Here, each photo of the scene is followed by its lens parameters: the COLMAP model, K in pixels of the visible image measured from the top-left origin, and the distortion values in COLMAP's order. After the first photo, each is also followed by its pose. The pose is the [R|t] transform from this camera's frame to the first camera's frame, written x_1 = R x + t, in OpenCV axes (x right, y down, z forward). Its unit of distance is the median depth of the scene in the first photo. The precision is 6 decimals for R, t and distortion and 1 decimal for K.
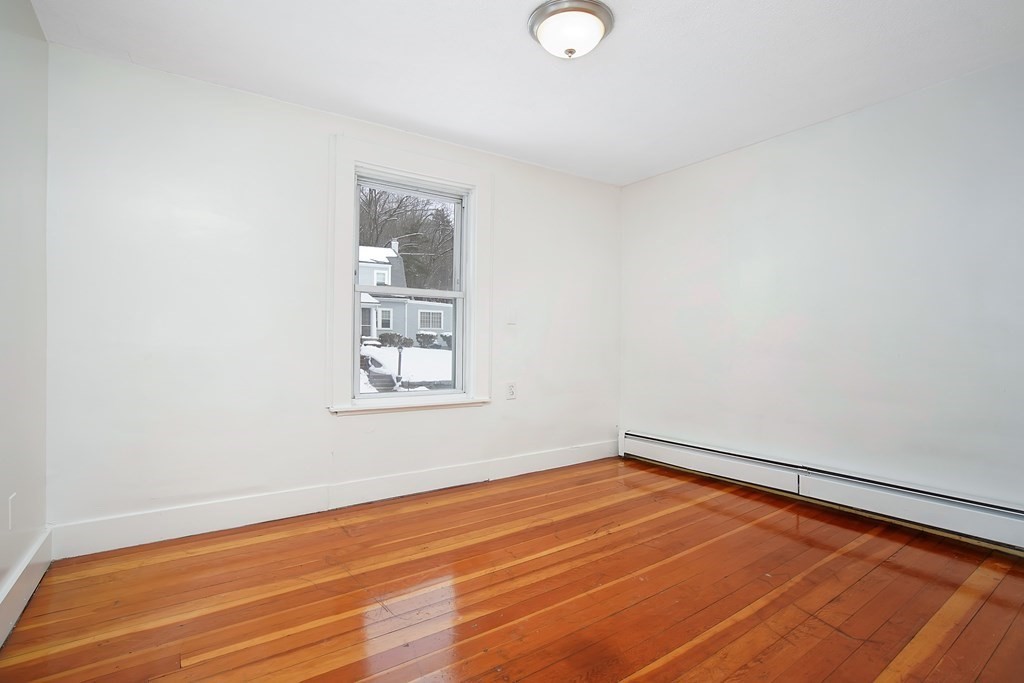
lens RADIAL K [[481.6, 0, 509.7], [0, 481.6, 340.3], [0, 0, 1]] dist [-0.027655, 0.010565]
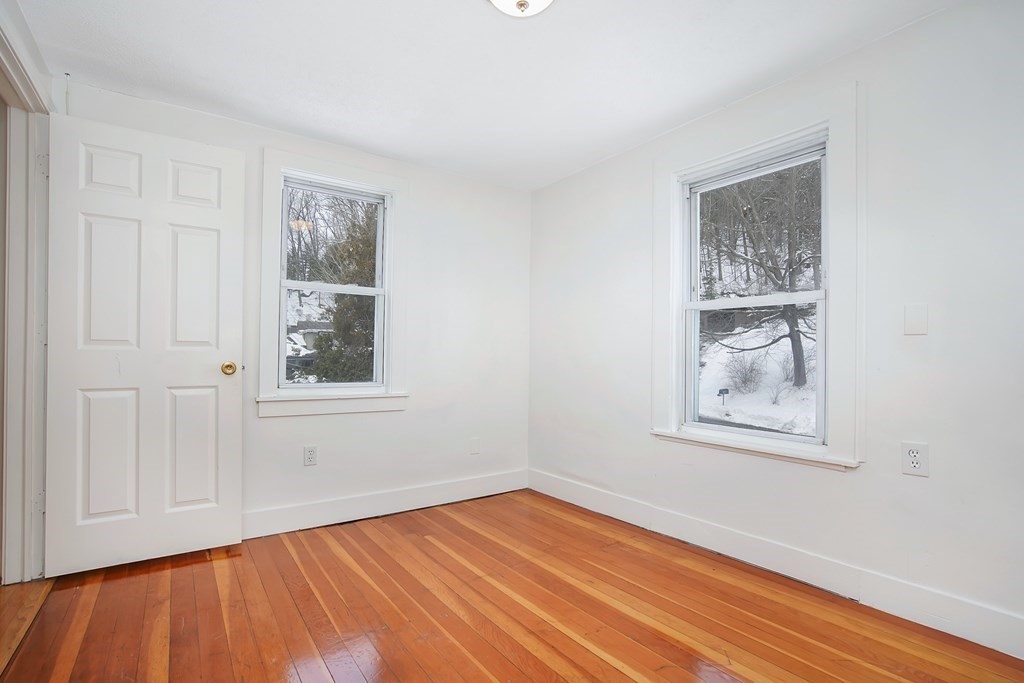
lens RADIAL K [[481.6, 0, 499.8], [0, 481.6, 357.8], [0, 0, 1]] dist [-0.027655, 0.010565]
pose [[0.027064, -0.010112, -0.999583, 0.633073], [-0.006291, 0.999927, -0.010286, 0.001936], [0.999614, 0.006567, 0.026998, 0.653276]]
